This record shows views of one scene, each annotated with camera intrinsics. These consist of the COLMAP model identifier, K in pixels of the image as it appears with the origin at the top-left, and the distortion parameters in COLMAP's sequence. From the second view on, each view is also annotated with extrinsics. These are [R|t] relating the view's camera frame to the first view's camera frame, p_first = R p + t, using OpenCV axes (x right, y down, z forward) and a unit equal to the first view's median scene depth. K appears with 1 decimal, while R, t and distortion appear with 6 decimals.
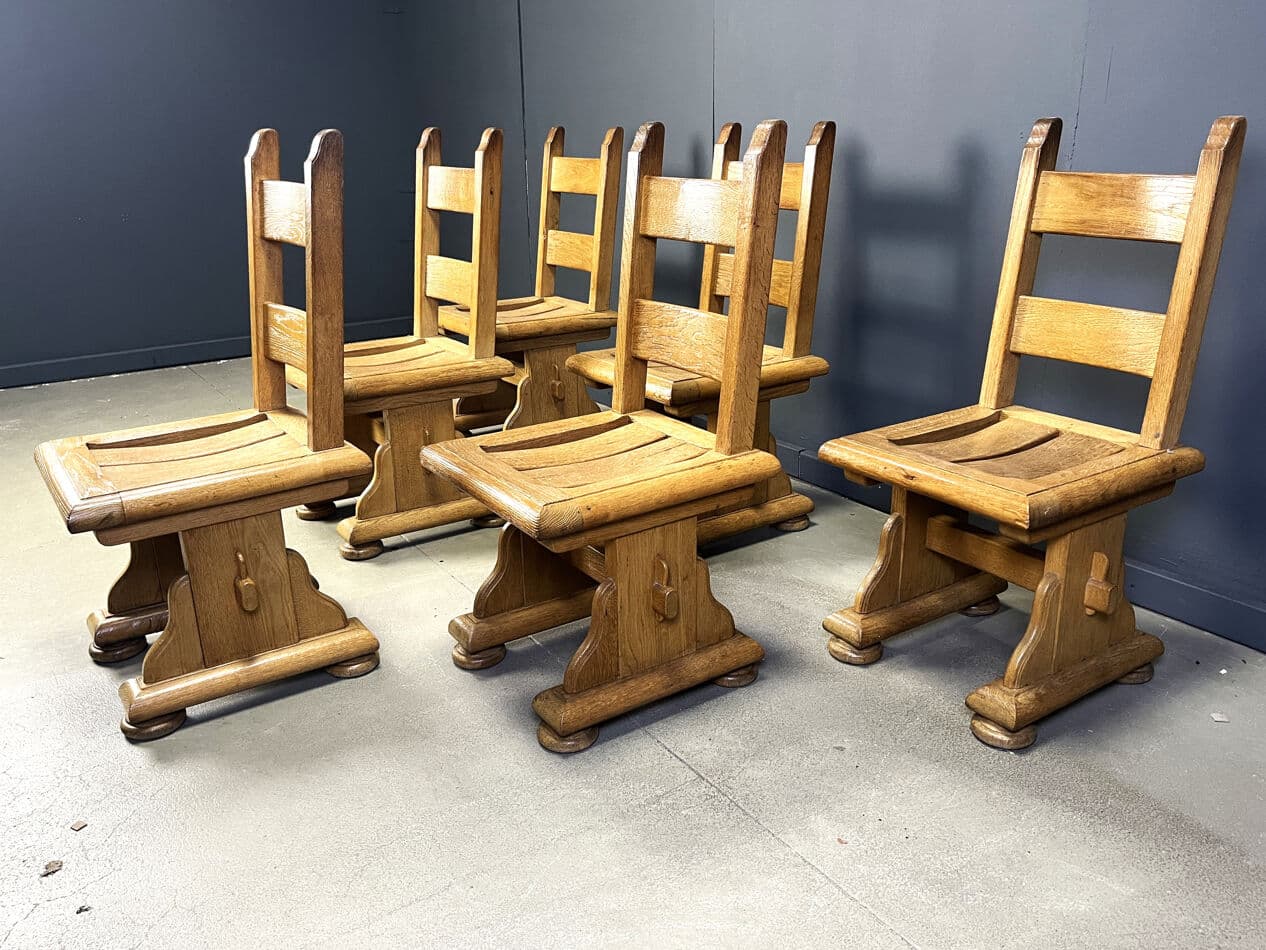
lens RADIAL K [[1027.5, 0, 623.8], [0, 1027.5, 479.3], [0, 0, 1]] dist [0.041314, -0.000845]
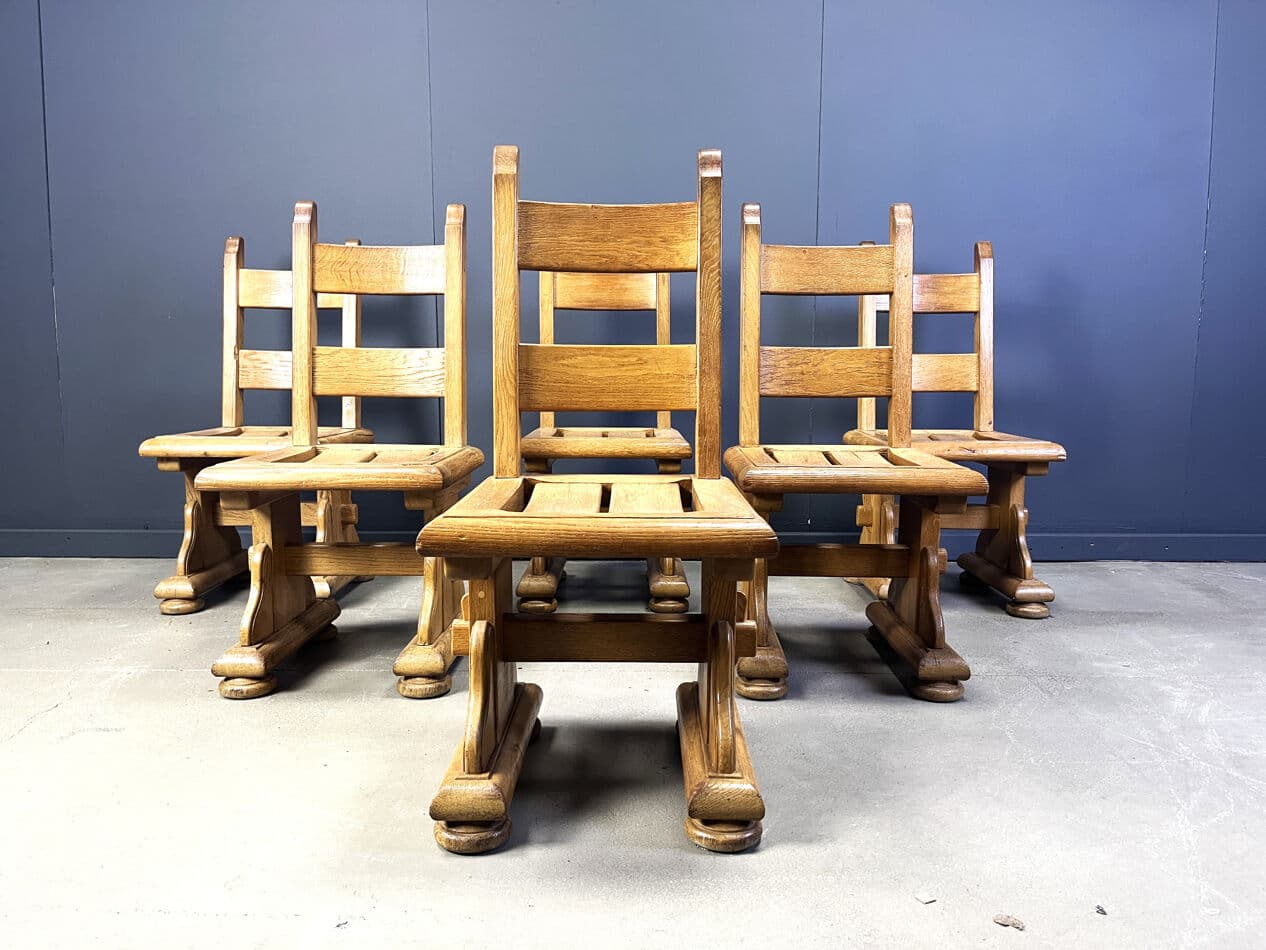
lens RADIAL K [[970.2, 0, 638.0], [0, 970.2, 477.9], [0, 0, 1]] dist [0.028212, -0.006202]
pose [[0.556839, -0.073834, 0.827332, -1.065038], [0.257741, 0.962235, -0.087601, 0.032091], [-0.789620, 0.262018, 0.554840, 0.587180]]
